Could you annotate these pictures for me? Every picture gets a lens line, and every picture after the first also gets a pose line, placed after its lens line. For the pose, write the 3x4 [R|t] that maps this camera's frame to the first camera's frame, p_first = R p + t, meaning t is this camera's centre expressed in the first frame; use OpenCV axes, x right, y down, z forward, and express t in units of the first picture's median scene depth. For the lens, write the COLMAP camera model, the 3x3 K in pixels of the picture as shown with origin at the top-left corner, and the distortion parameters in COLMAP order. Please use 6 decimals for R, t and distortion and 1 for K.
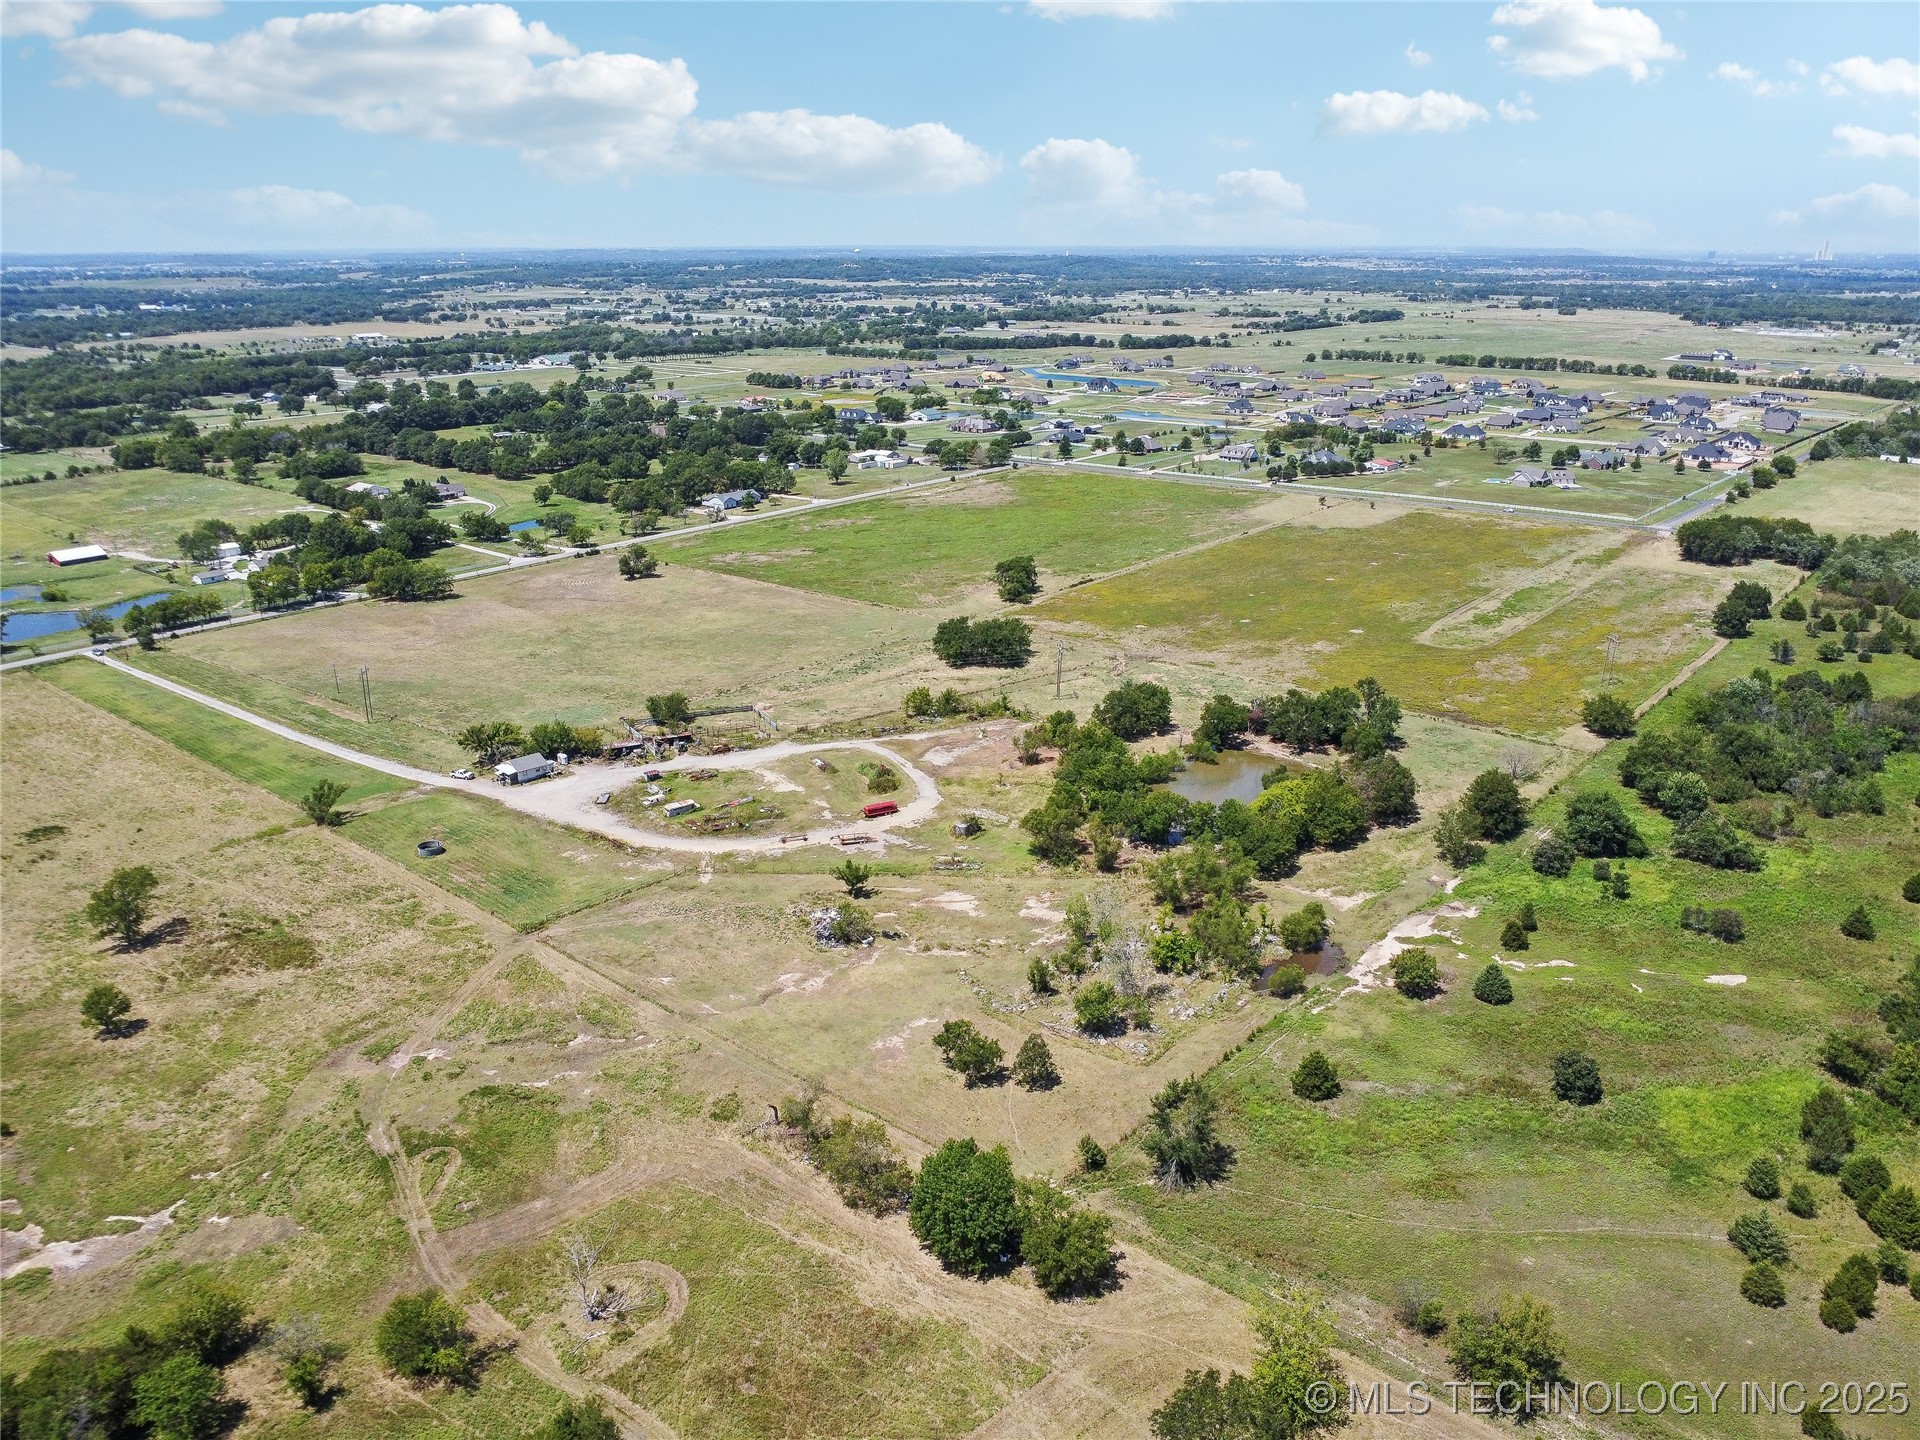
lens RADIAL K [[1474.5, 0, 951.7], [0, 1474.5, 692.4], [0, 0, 1]] dist [-0.027722, -0.006297]
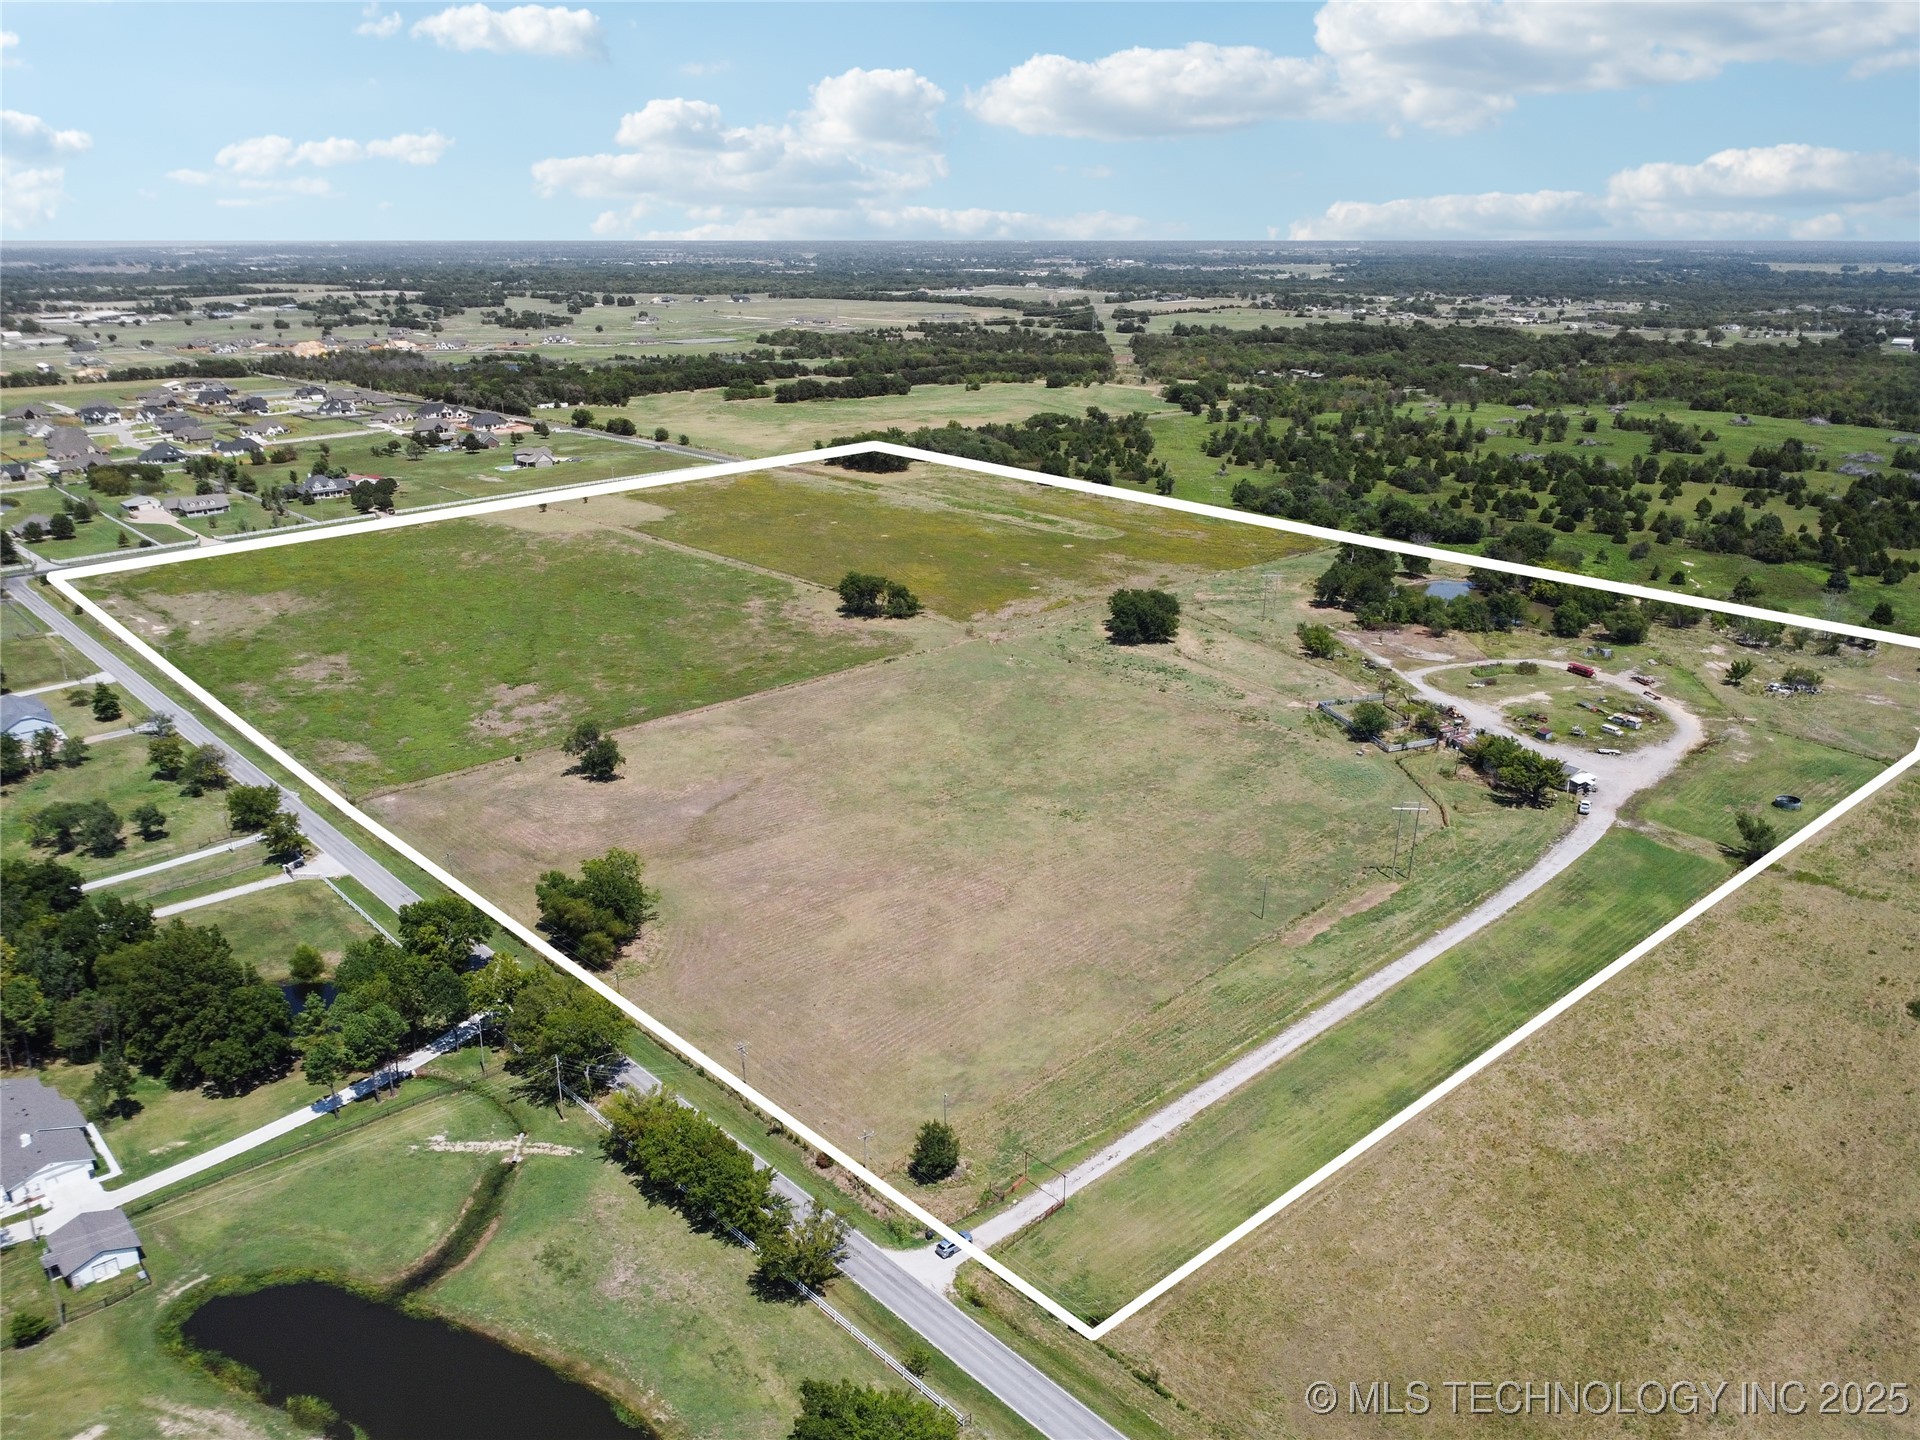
lens RADIAL K [[1463.2, 0, 966.9], [0, 1463.2, 722.8], [0, 0, 1]] dist [-0.027052, 0.000196]
pose [[0.119829, -0.317429, 0.940681, -1.048247], [0.295084, 0.916075, 0.271536, -0.300230], [-0.947928, 0.245042, 0.203440, 1.020075]]
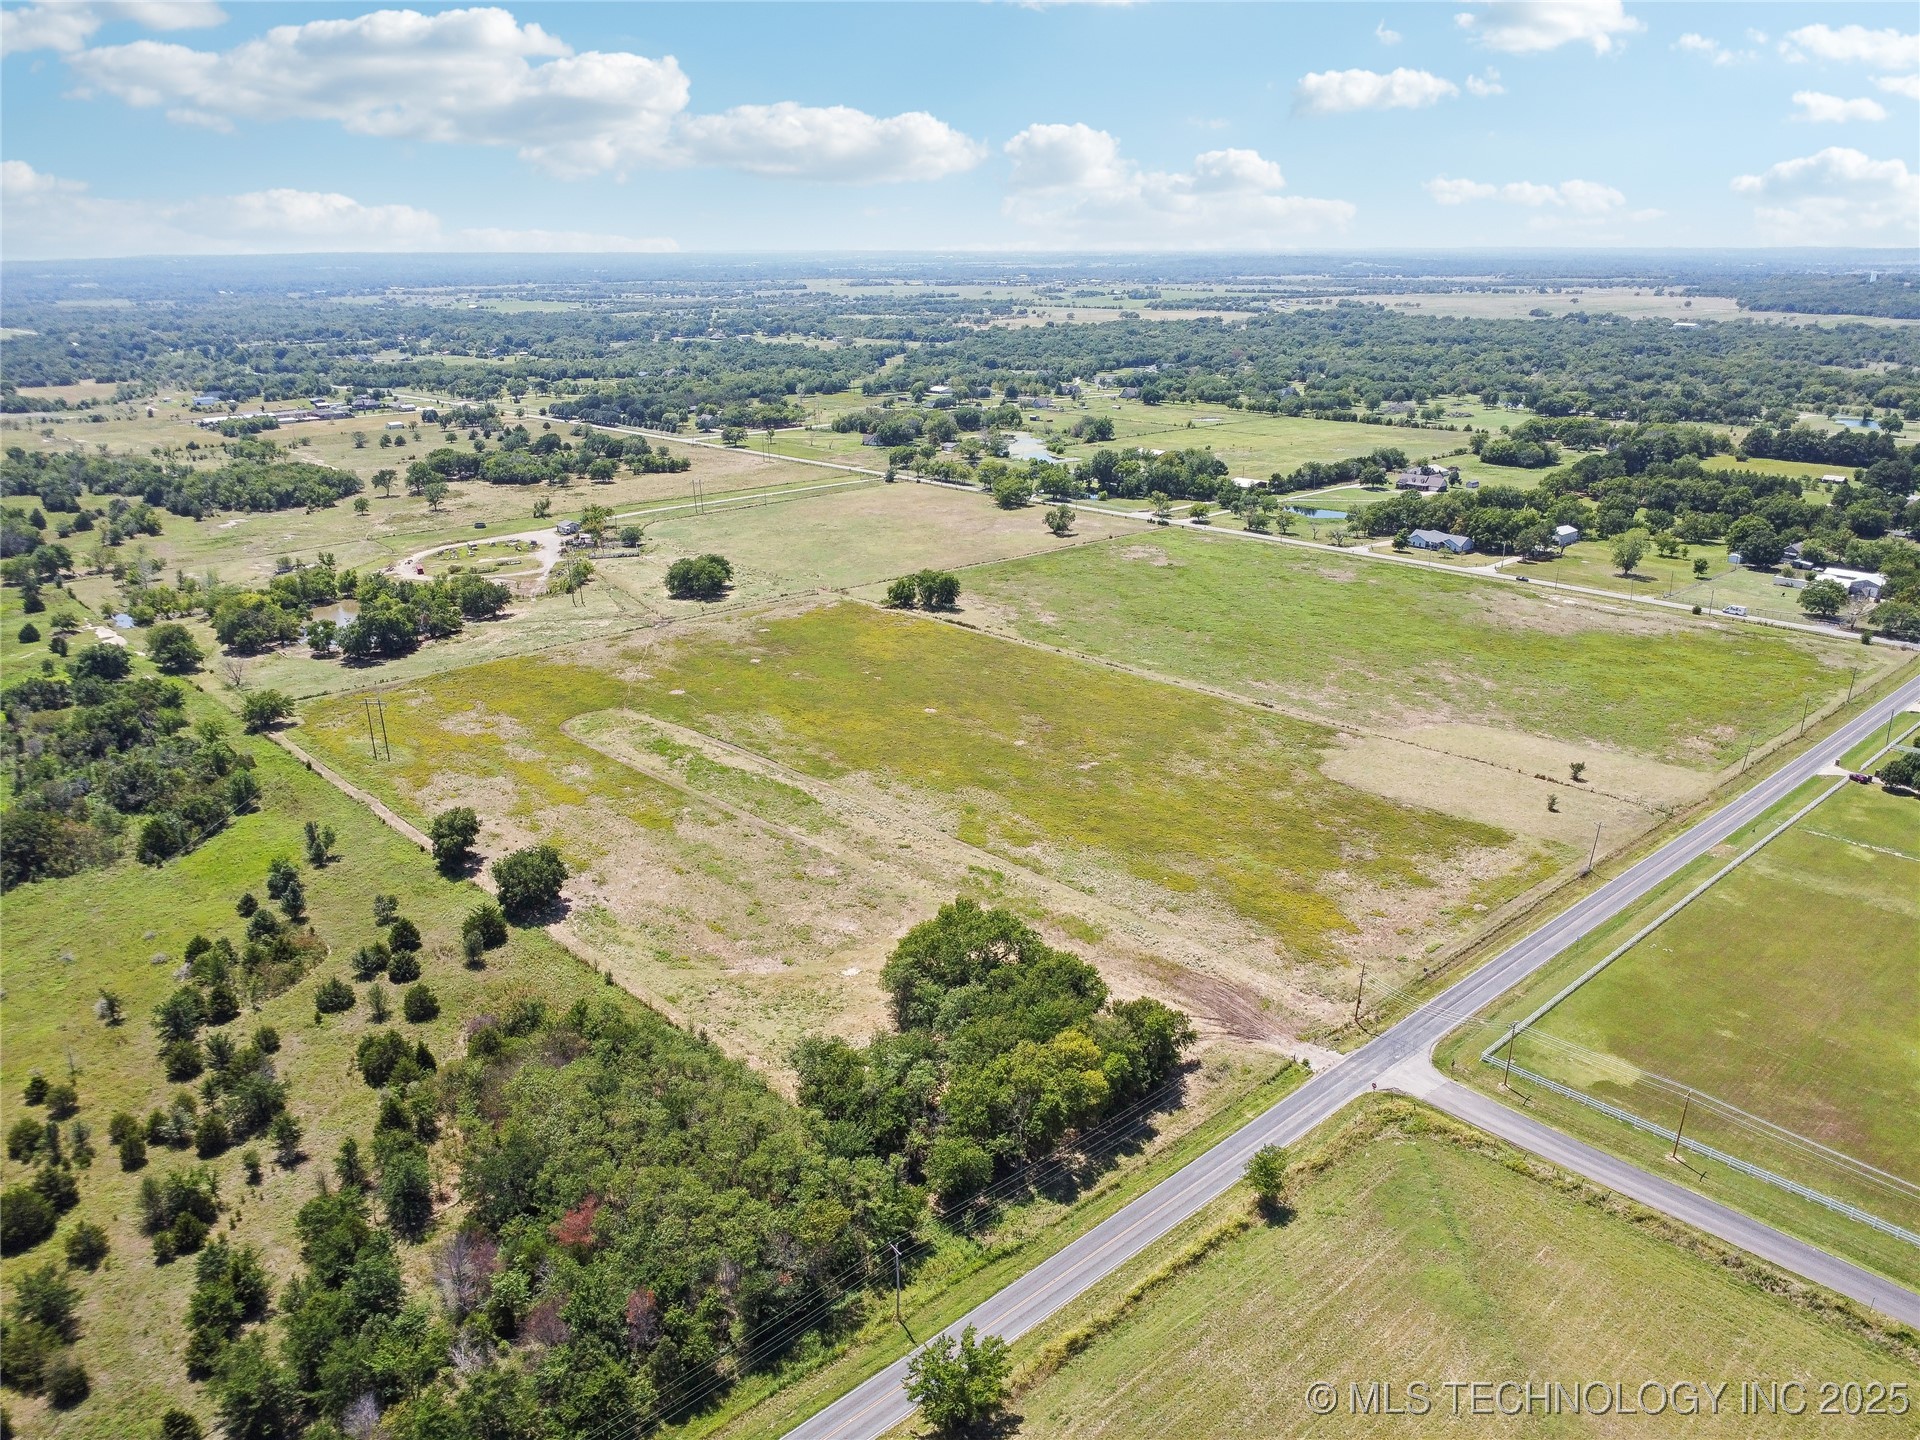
lens RADIAL K [[1393.5, 0, 949.7], [0, 1393.5, 721.4], [0, 0, 1]] dist [-0.027953, -0.001877]
pose [[-0.124490, 0.326005, -0.937136, 1.211330], [-0.285889, 0.892643, 0.348505, -0.421915], [0.950142, 0.311302, -0.017924, 1.372784]]
